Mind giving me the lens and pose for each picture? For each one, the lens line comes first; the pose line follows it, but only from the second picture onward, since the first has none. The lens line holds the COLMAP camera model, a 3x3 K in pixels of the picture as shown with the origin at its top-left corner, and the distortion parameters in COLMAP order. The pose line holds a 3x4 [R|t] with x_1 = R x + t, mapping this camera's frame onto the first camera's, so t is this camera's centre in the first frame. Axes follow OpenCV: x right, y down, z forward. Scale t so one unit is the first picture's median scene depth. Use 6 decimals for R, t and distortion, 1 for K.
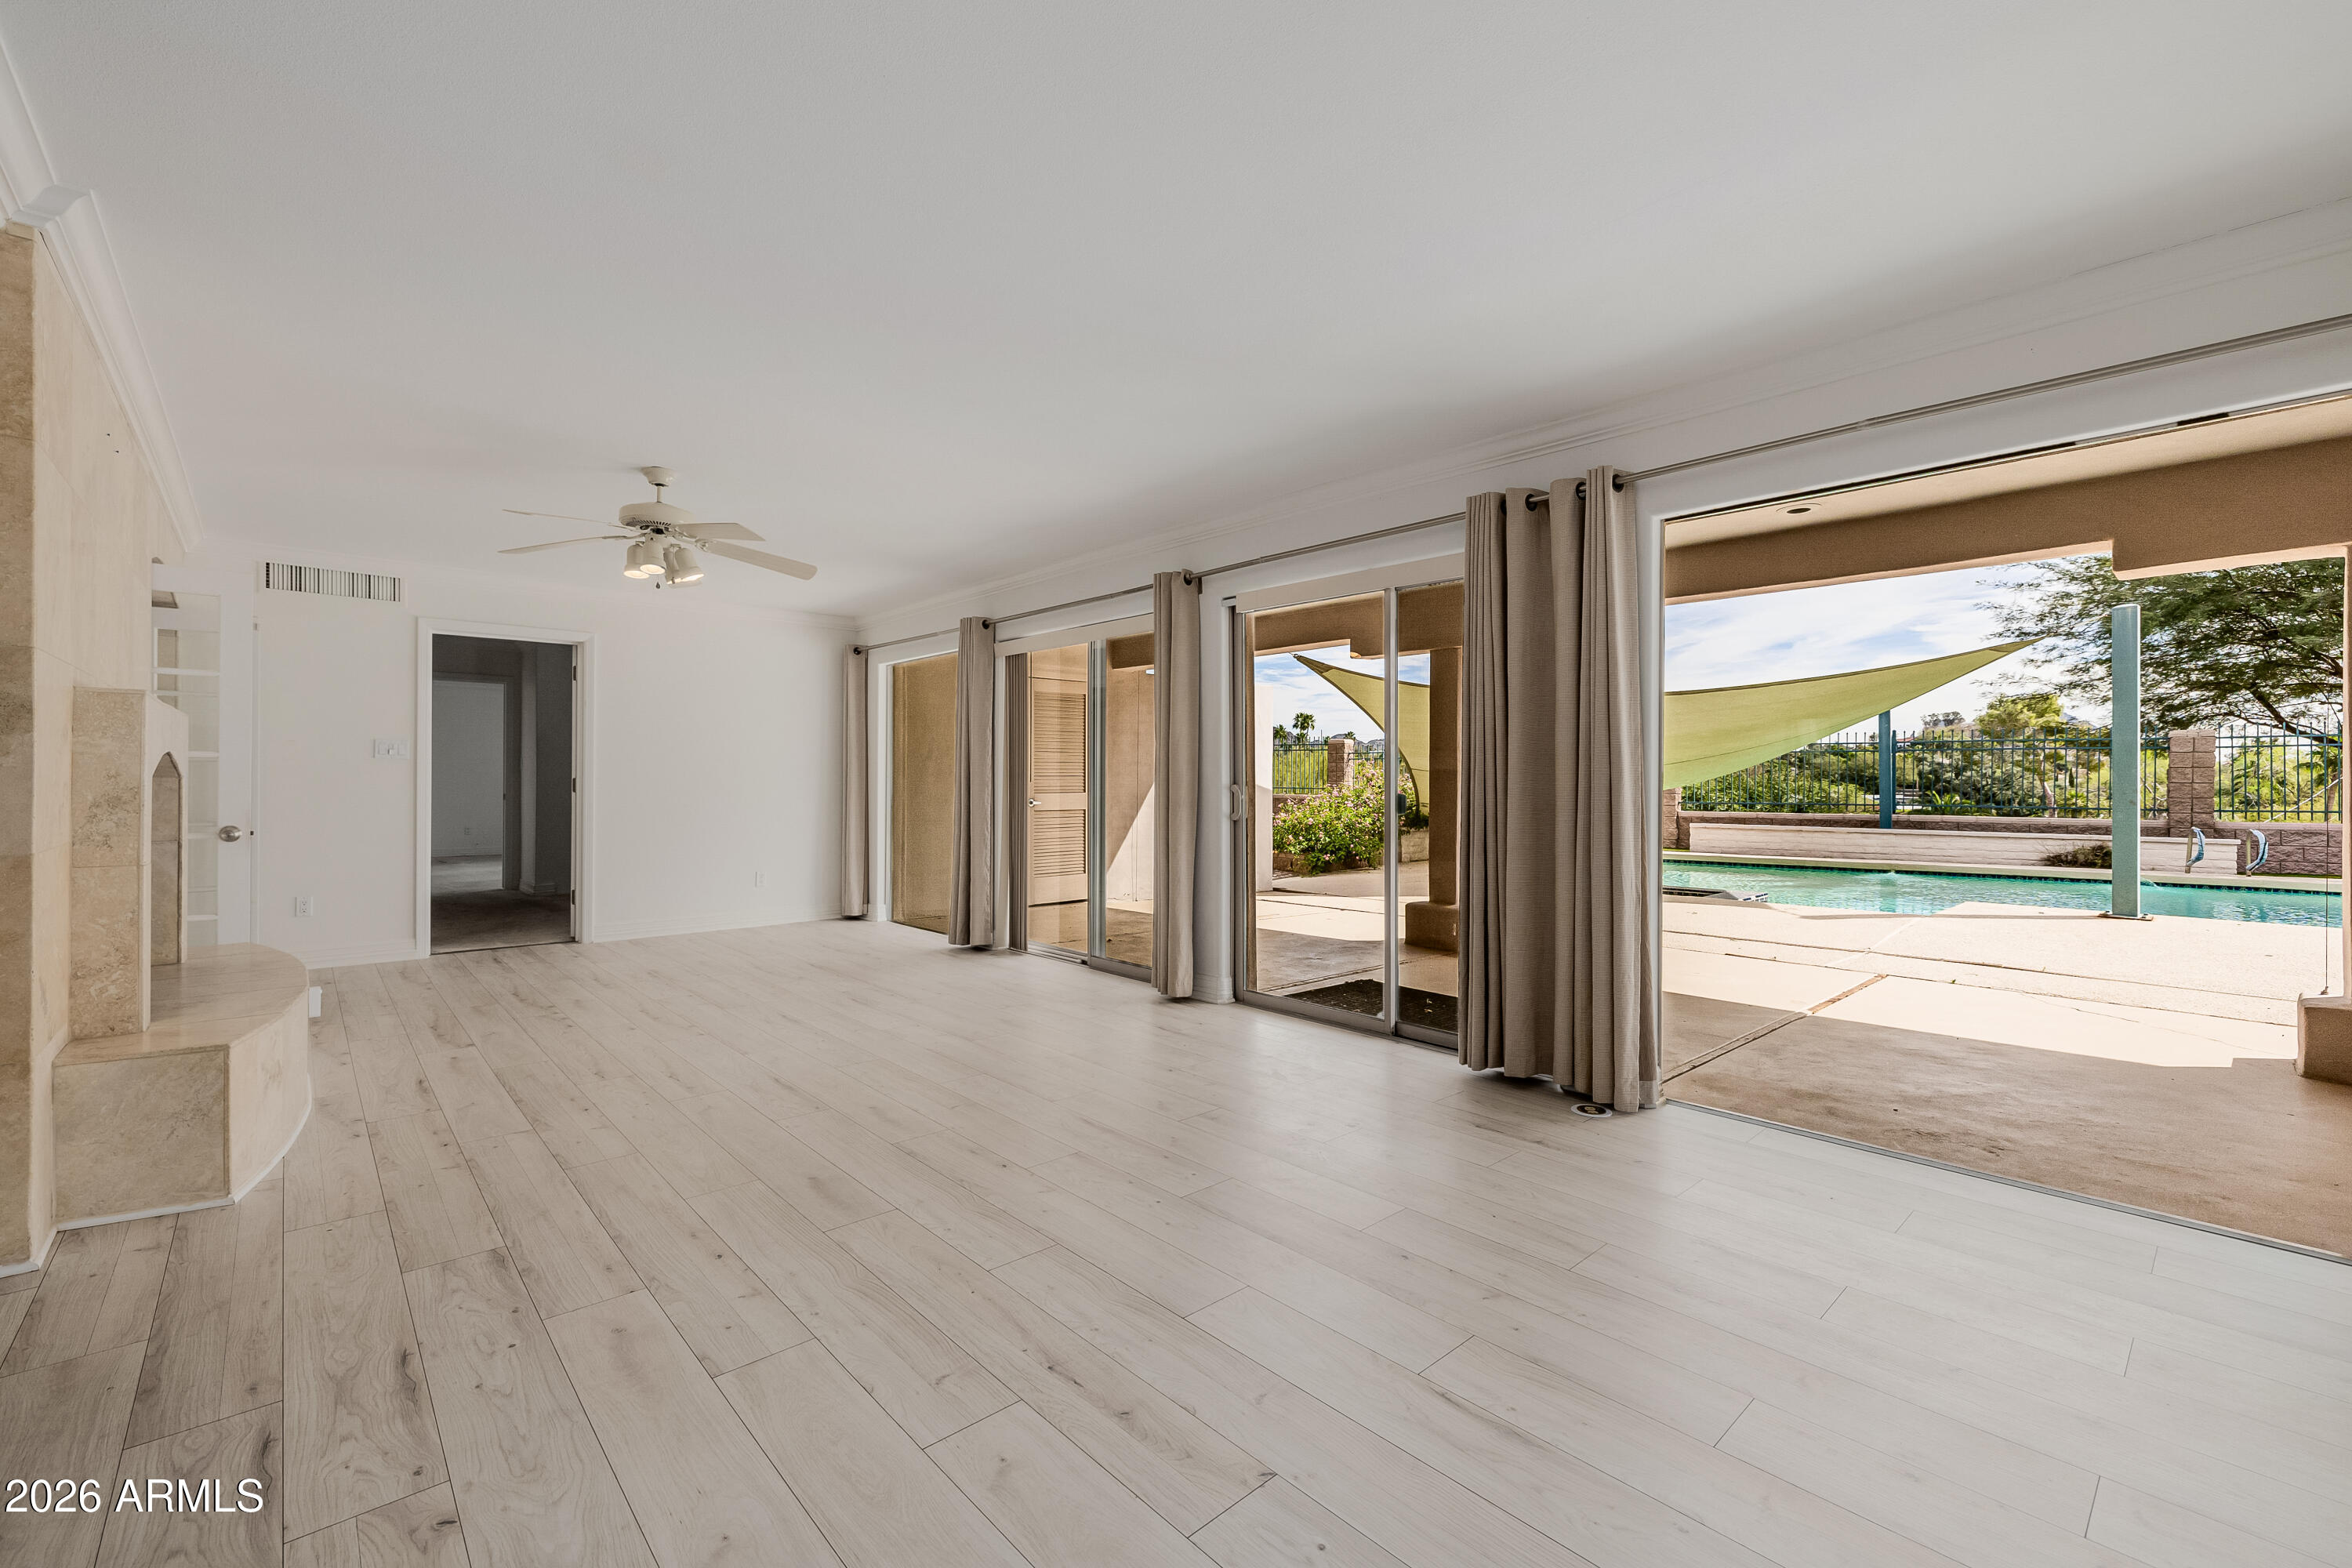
lens RADIAL K [[983.5, 0, 1176.0], [0, 983.5, 784.0], [0, 0, 1]] dist [0.002783, -0.000056]
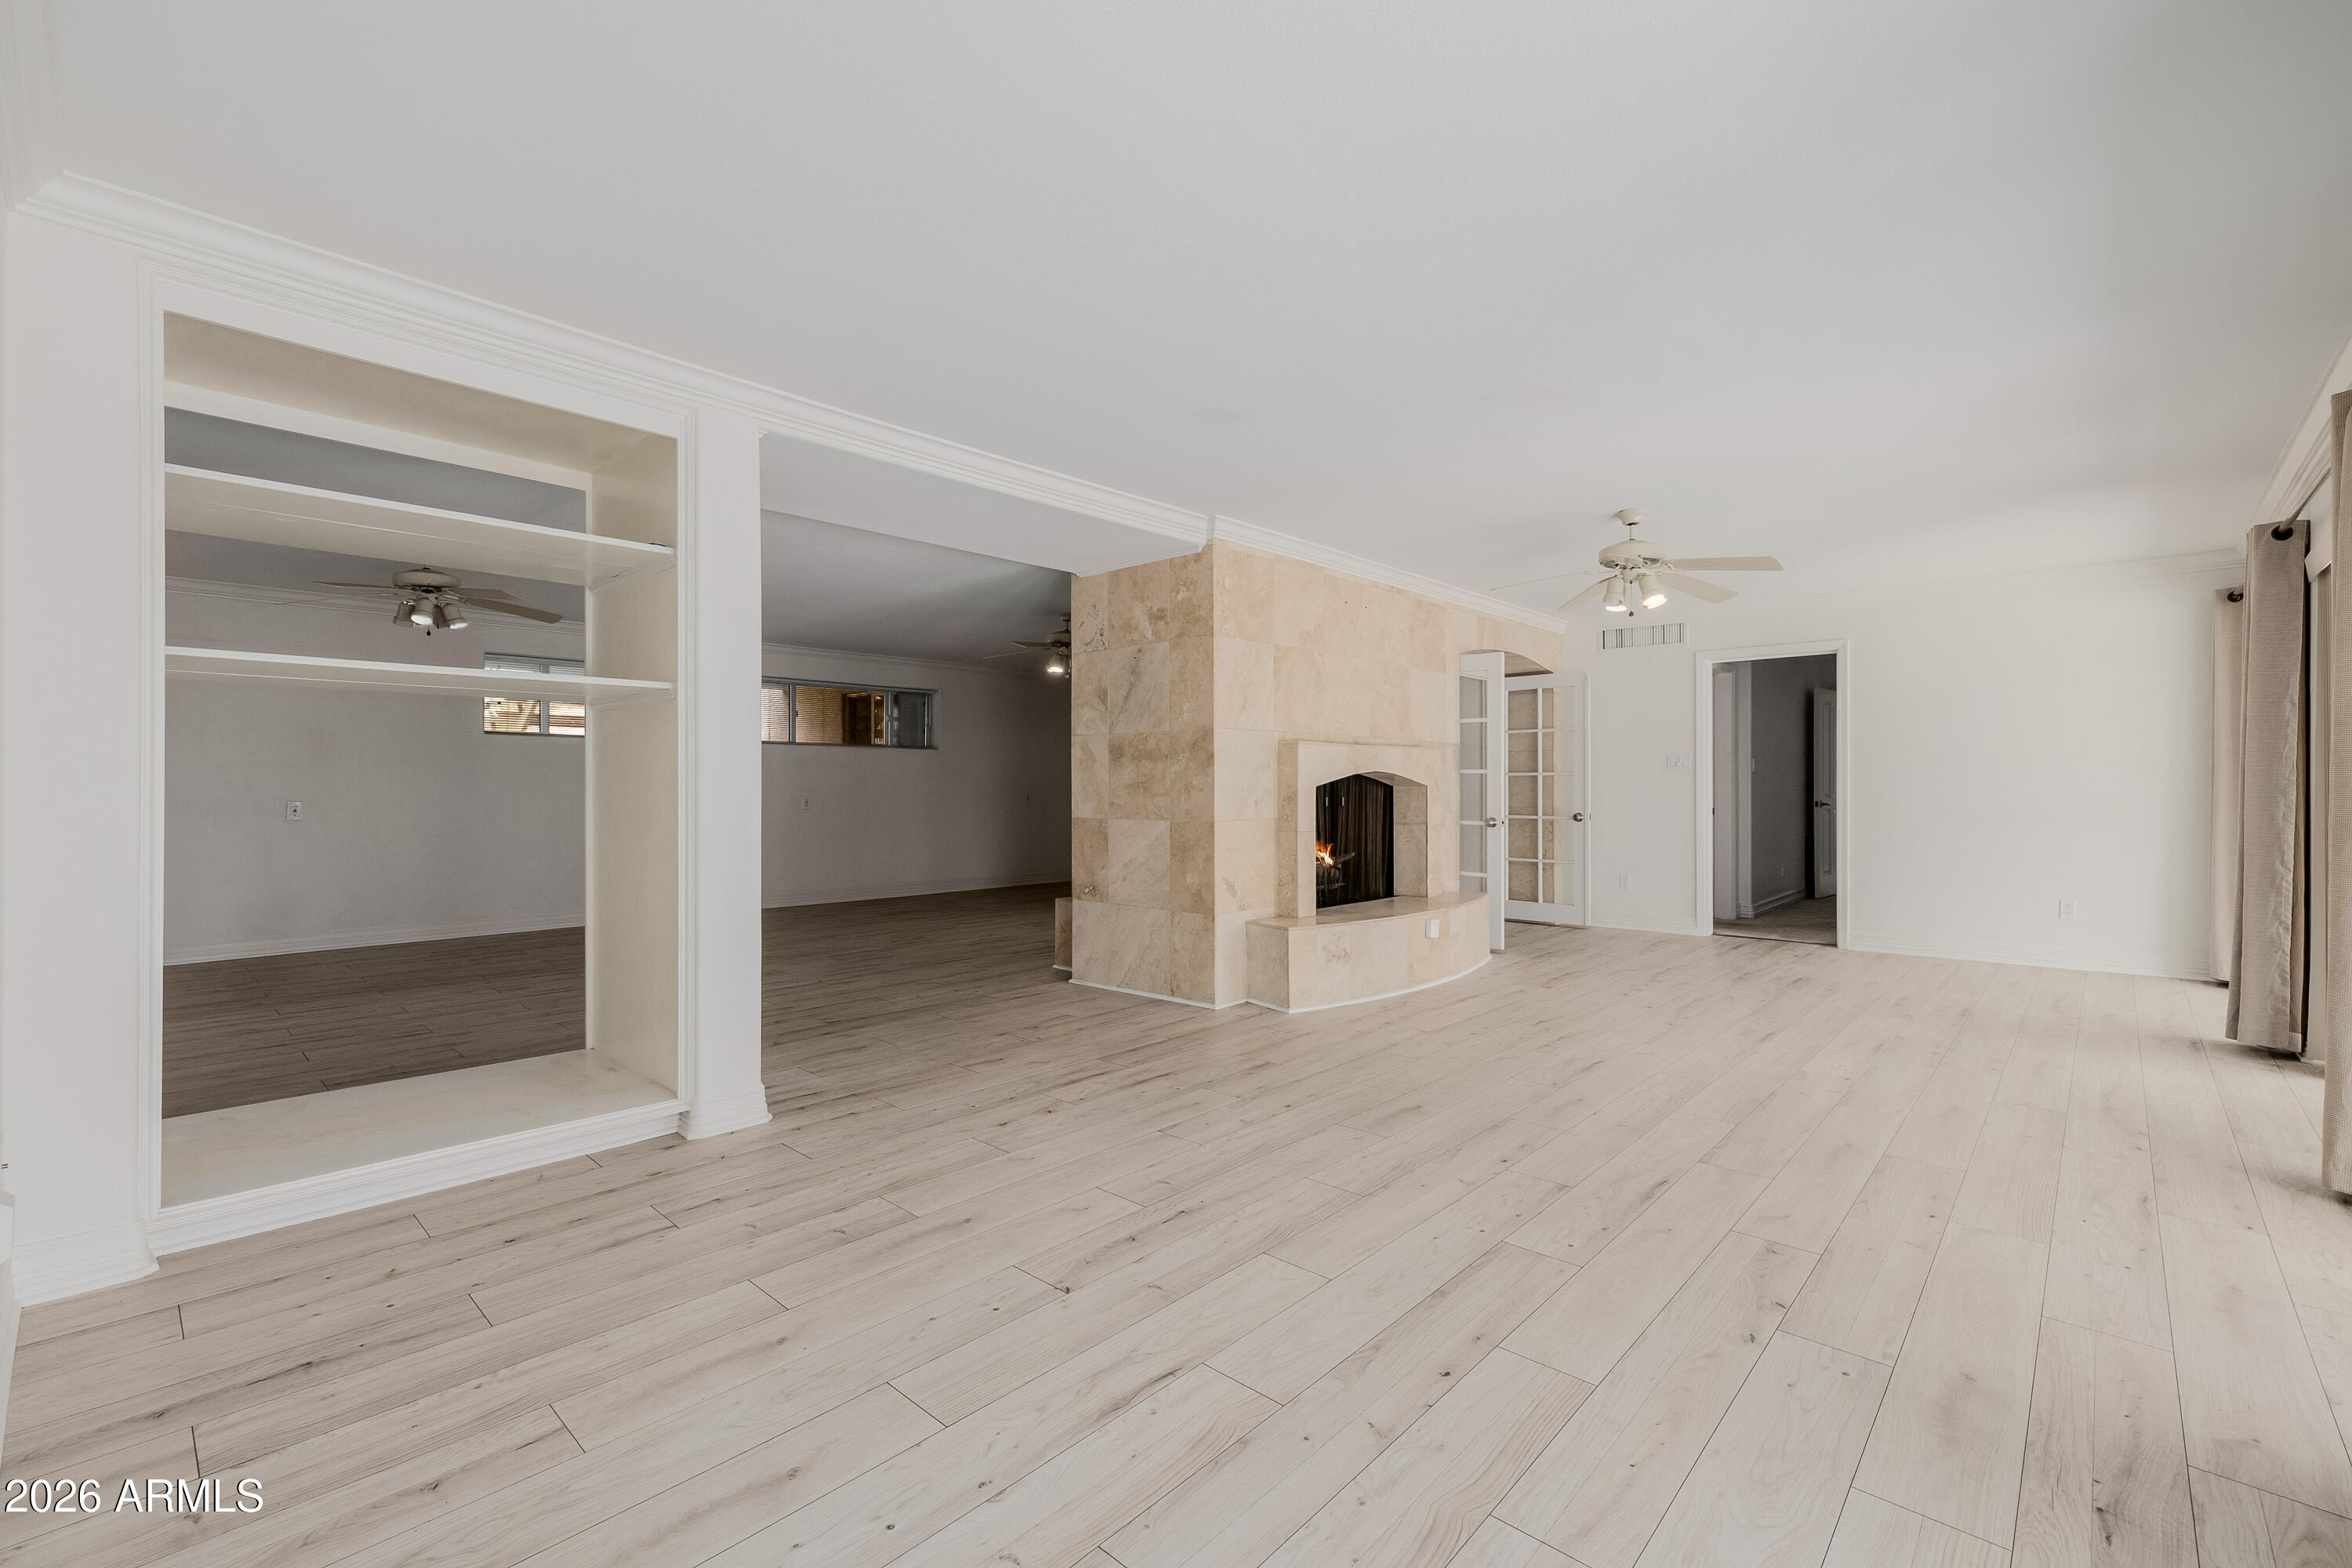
lens RADIAL K [[983.5, 0, 1176.0], [0, 983.5, 784.0], [0, 0, 1]] dist [0.002783, -0.000056]
pose [[0.088647, -0.009153, -0.996021, 1.013969], [-0.000181, 0.999958, -0.009206, 0.007970], [0.996063, 0.000997, 0.088641, 0.707603]]
